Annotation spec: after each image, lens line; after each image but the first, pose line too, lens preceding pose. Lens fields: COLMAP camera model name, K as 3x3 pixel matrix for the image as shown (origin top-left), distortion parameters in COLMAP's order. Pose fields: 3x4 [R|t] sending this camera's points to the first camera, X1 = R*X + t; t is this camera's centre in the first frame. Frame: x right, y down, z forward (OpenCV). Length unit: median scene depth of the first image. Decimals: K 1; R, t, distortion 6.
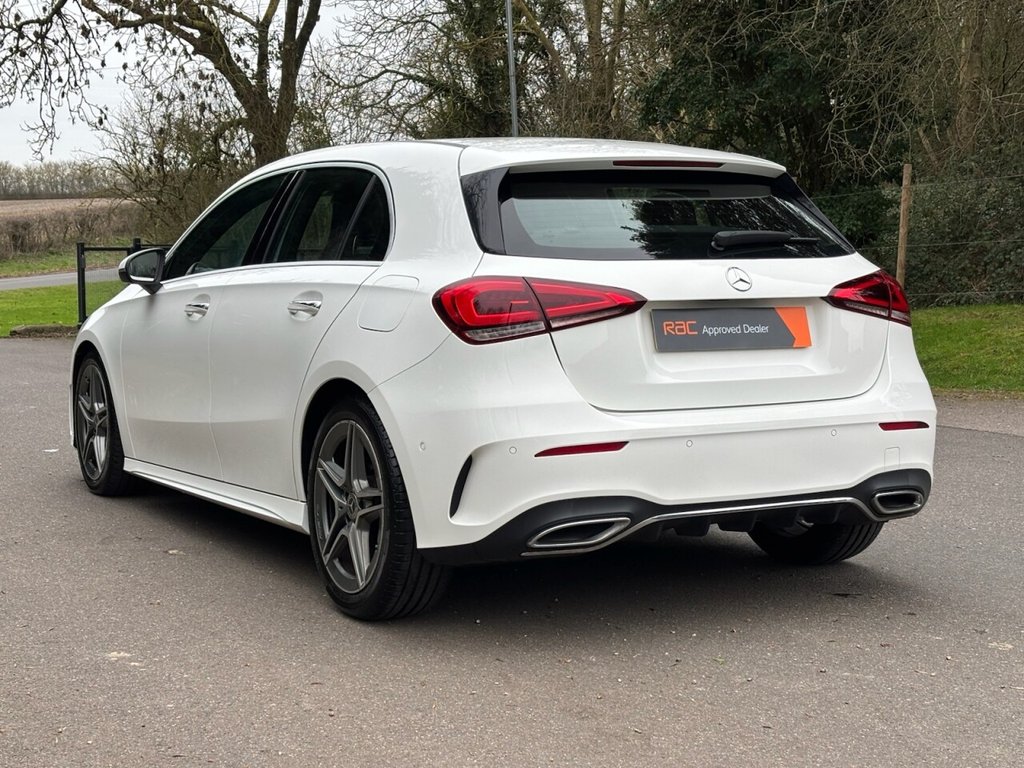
lens RADIAL K [[1668.9, 0, 485.8], [0, 1668.9, 385.6], [0, 0, 1]] dist [0.137527, -0.467579]
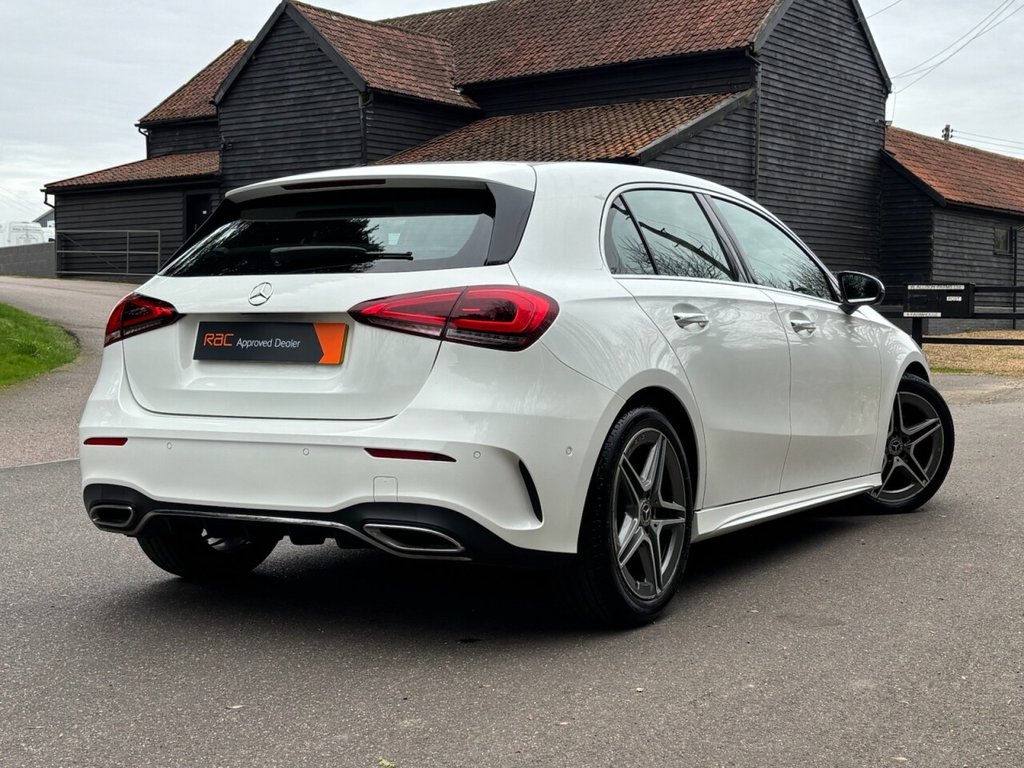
lens RADIAL K [[1506.2, 0, 512.0], [0, 1506.2, 384.0], [0, 0, 1]] dist [0.023034, 0.116300]
pose [[0.525556, 0.042717, -0.849686, 1.002757], [-0.065660, 0.997796, 0.009551, -0.027011], [0.848222, 0.050771, 0.527202, 0.636842]]
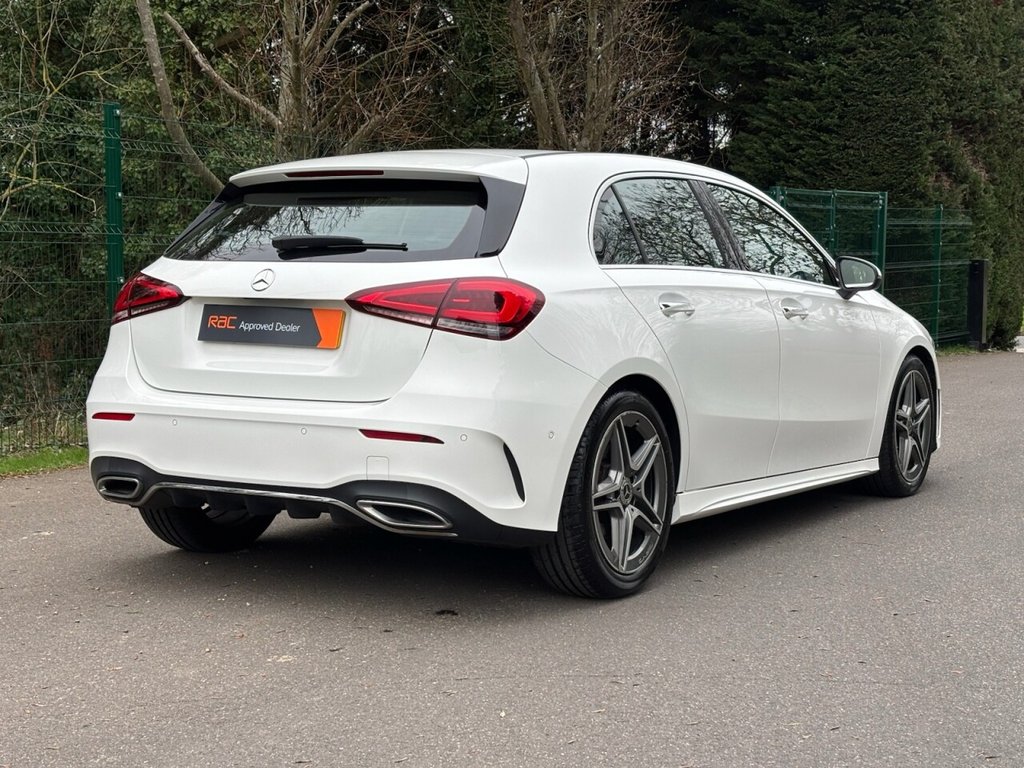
lens RADIAL K [[1668.9, 0, 485.8], [0, 1668.9, 385.6], [0, 0, 1]] dist [0.137527, -0.467579]
pose [[0.498930, 0.073612, -0.863510, 1.140715], [-0.081520, 0.995955, 0.037801, -0.047512], [0.862799, 0.051533, 0.502913, 0.576235]]
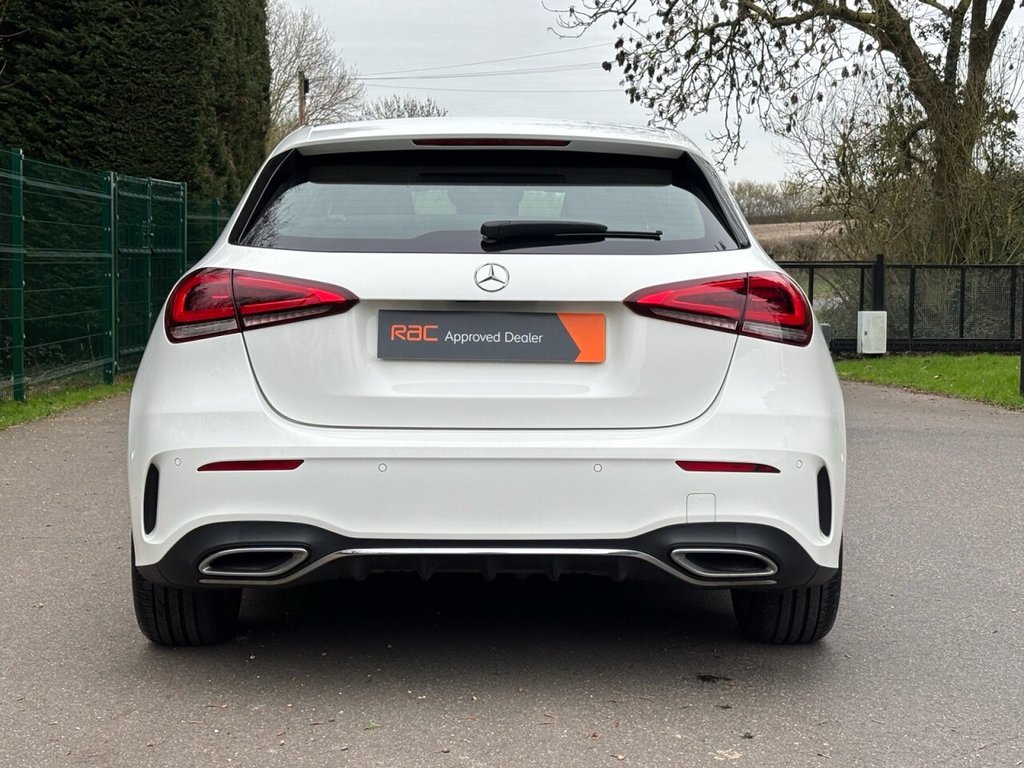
lens RADIAL K [[1847.7, 0, 512.0], [0, 1847.7, 384.0], [0, 0, 1]] dist [0.126513, -0.222706]
pose [[0.894033, 0.041218, -0.446101, 0.565269], [-0.050815, 0.998662, -0.009568, -0.002017], [0.445110, 0.031223, 0.894932, 0.177527]]
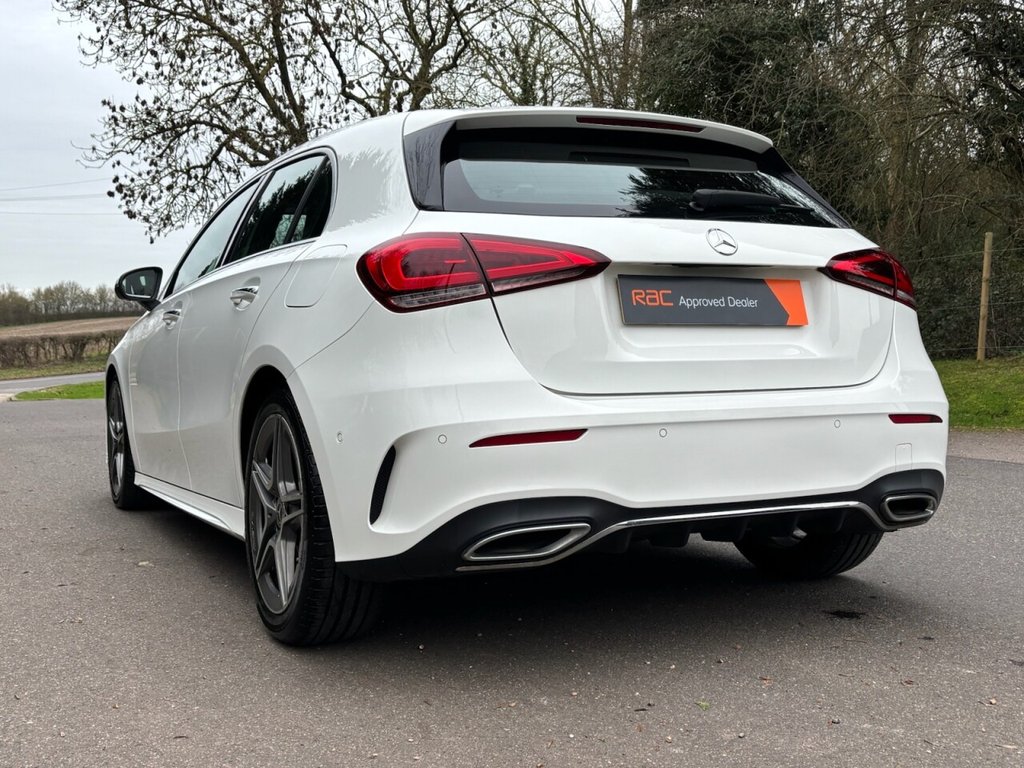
lens RADIAL K [[1166.9, 0, 512.0], [0, 1166.9, 384.0], [0, 0, 1]] dist [0.152265, -0.562054]
pose [[0.999603, -0.003039, -0.028002, 0.060445], [0.001647, 0.998768, -0.049586, 0.036918], [0.028118, 0.049520, 0.998377, 0.401796]]
